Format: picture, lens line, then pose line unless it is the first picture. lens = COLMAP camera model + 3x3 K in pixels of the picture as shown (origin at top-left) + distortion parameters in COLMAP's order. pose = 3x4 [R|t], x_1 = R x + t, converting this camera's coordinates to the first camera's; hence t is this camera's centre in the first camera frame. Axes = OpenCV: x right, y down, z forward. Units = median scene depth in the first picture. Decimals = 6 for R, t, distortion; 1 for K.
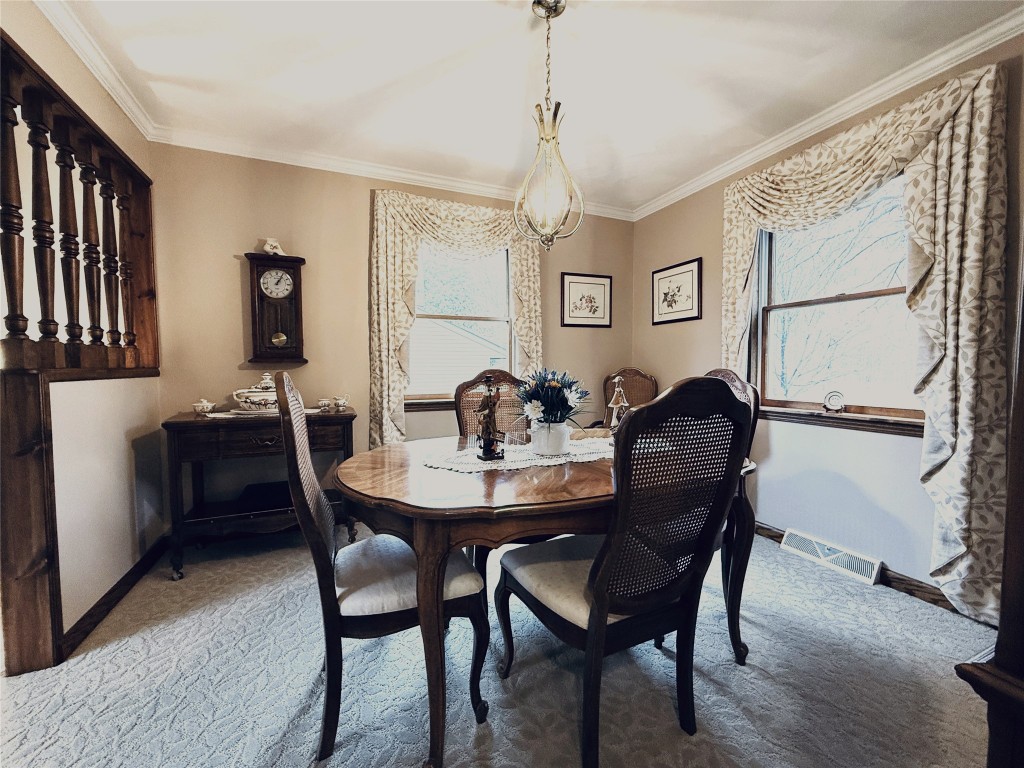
lens RADIAL K [[411.0, 0, 511.0], [0, 411.0, 386.5], [0, 0, 1]] dist [-0.001100, -0.000237]
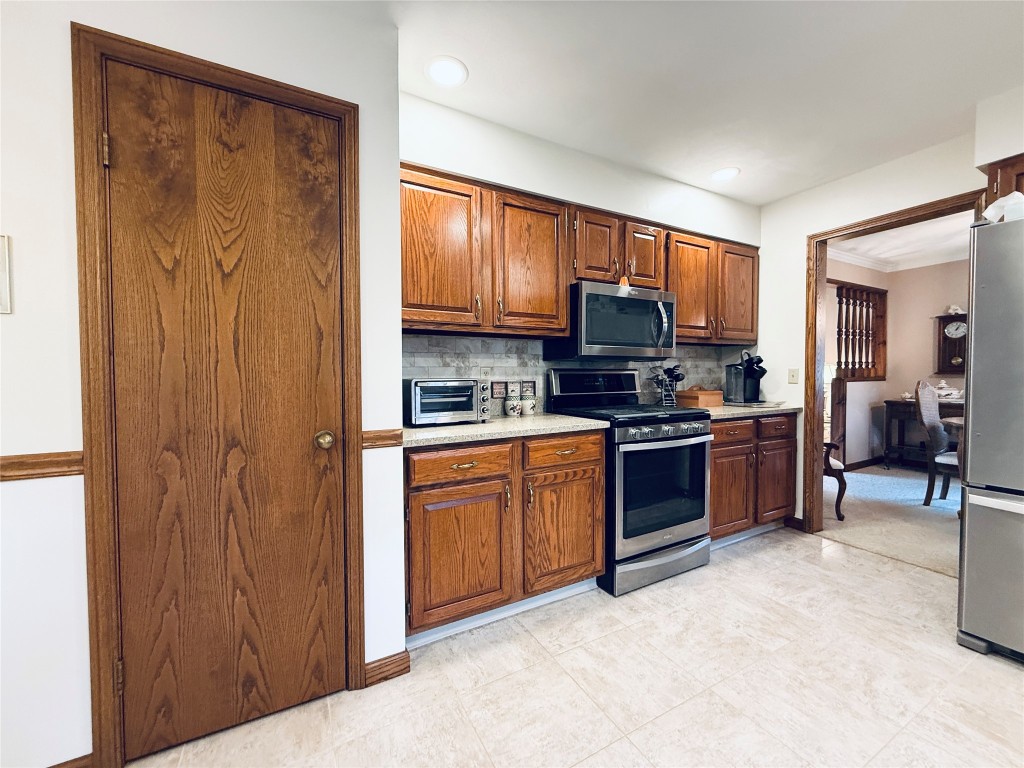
lens RADIAL K [[411.0, 0, 511.0], [0, 411.0, 386.5], [0, 0, 1]] dist [-0.001100, -0.000237]
pose [[0.101454, 0.030812, -0.994363, 1.109489], [-0.043425, 0.998705, 0.026516, 0.033510], [0.993892, 0.040490, 0.102660, -1.196266]]
